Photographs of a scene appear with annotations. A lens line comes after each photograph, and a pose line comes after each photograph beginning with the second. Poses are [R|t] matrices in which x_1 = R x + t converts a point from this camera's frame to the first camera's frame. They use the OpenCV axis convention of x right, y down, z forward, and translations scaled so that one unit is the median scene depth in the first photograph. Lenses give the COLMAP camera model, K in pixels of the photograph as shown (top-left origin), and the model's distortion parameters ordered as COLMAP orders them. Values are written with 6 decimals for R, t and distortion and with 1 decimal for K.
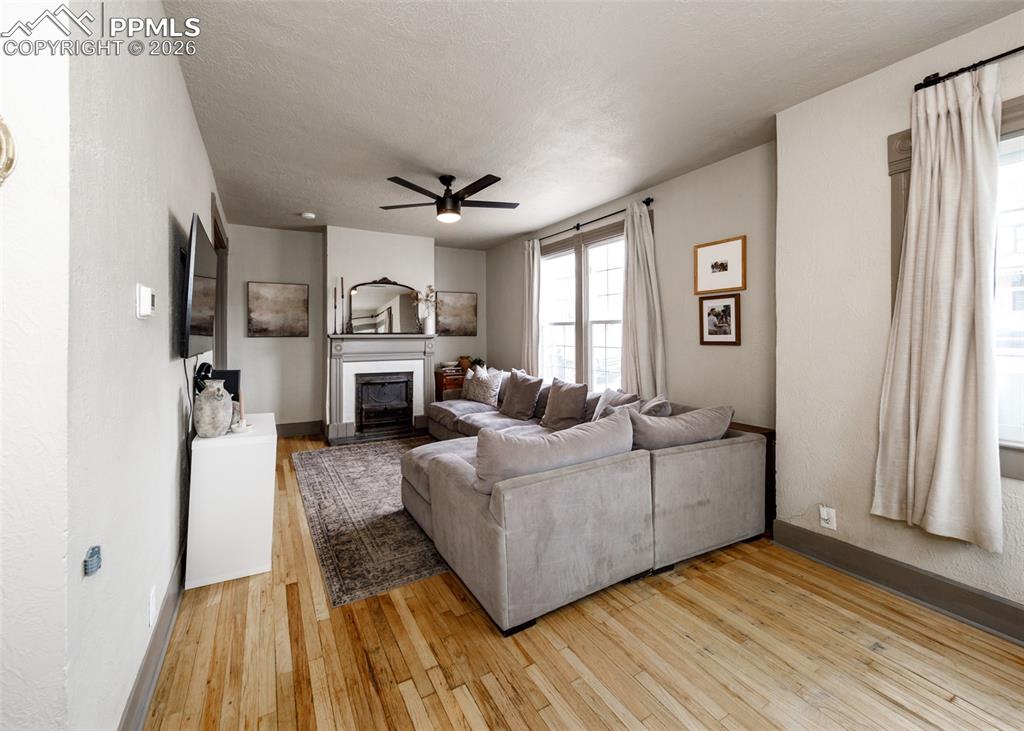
lens RADIAL K [[419.7, 0, 486.4], [0, 419.7, 336.7], [0, 0, 1]] dist [0.006999, -0.001632]
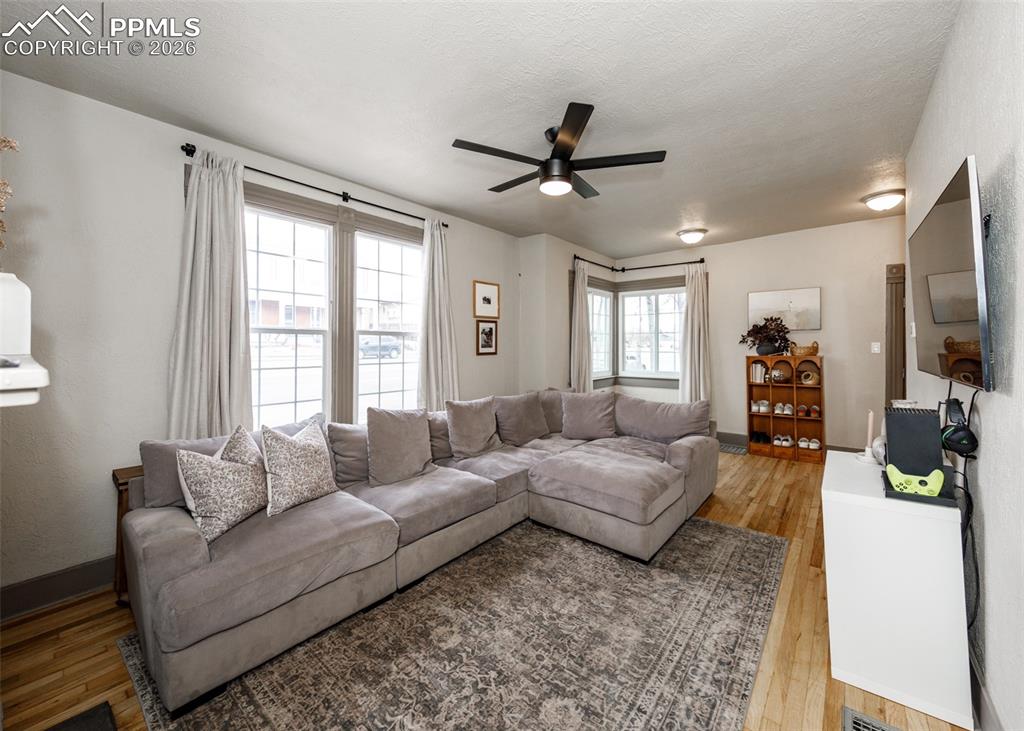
lens RADIAL K [[419.7, 0, 513.4], [0, 419.7, 347.5], [0, 0, 1]] dist [0.006999, -0.001632]
pose [[-0.403473, -0.012070, 0.914912, -0.507395], [0.004602, 0.999874, 0.015220, -0.017041], [-0.914980, 0.010351, -0.403366, 0.953107]]
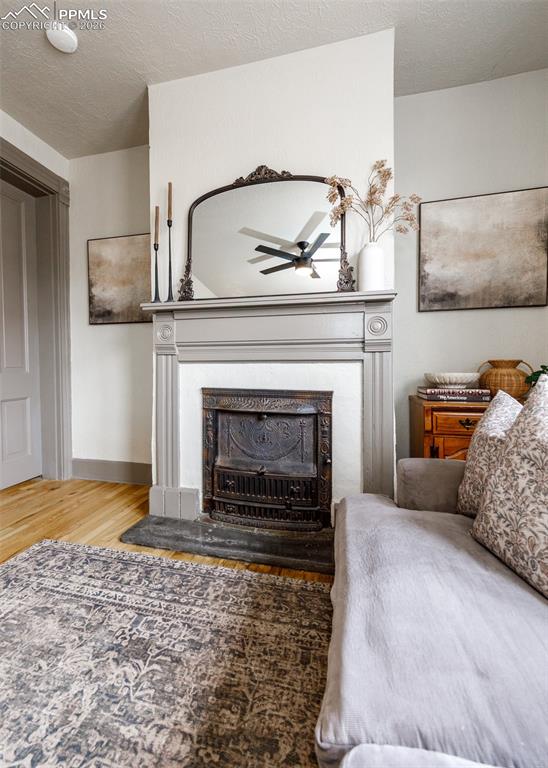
lens RADIAL K [[339.0, 0, 248.9], [0, 339.0, 365.7], [0, 0, 1]] dist [0.003262, -0.000200]
pose [[0.735087, 0.005502, -0.677950, -0.017885], [-0.003879, 0.999985, 0.003910, 0.065310], [0.677961, -0.000244, 0.735097, 0.801179]]
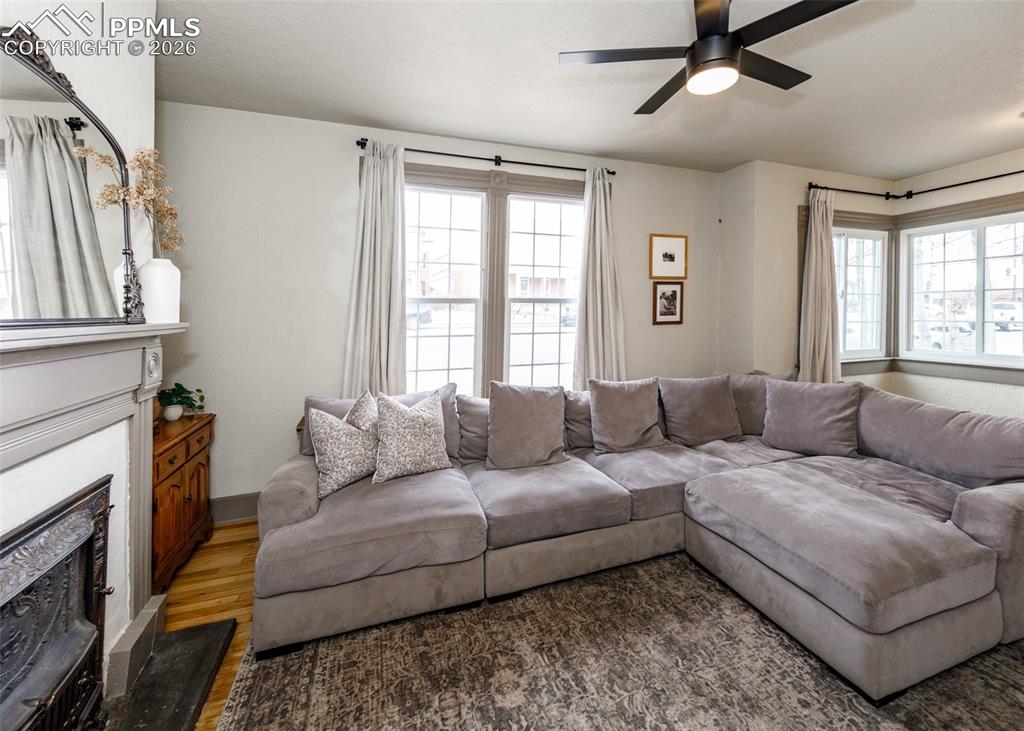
lens RADIAL K [[419.7, 0, 518.3], [0, 419.7, 316.9], [0, 0, 1]] dist [0.006999, -0.001632]
pose [[0.144043, -0.016855, 0.989428, -0.427300], [0.015293, 0.999773, 0.014804, -0.015814], [-0.989453, 0.012999, 0.144268, 0.806590]]
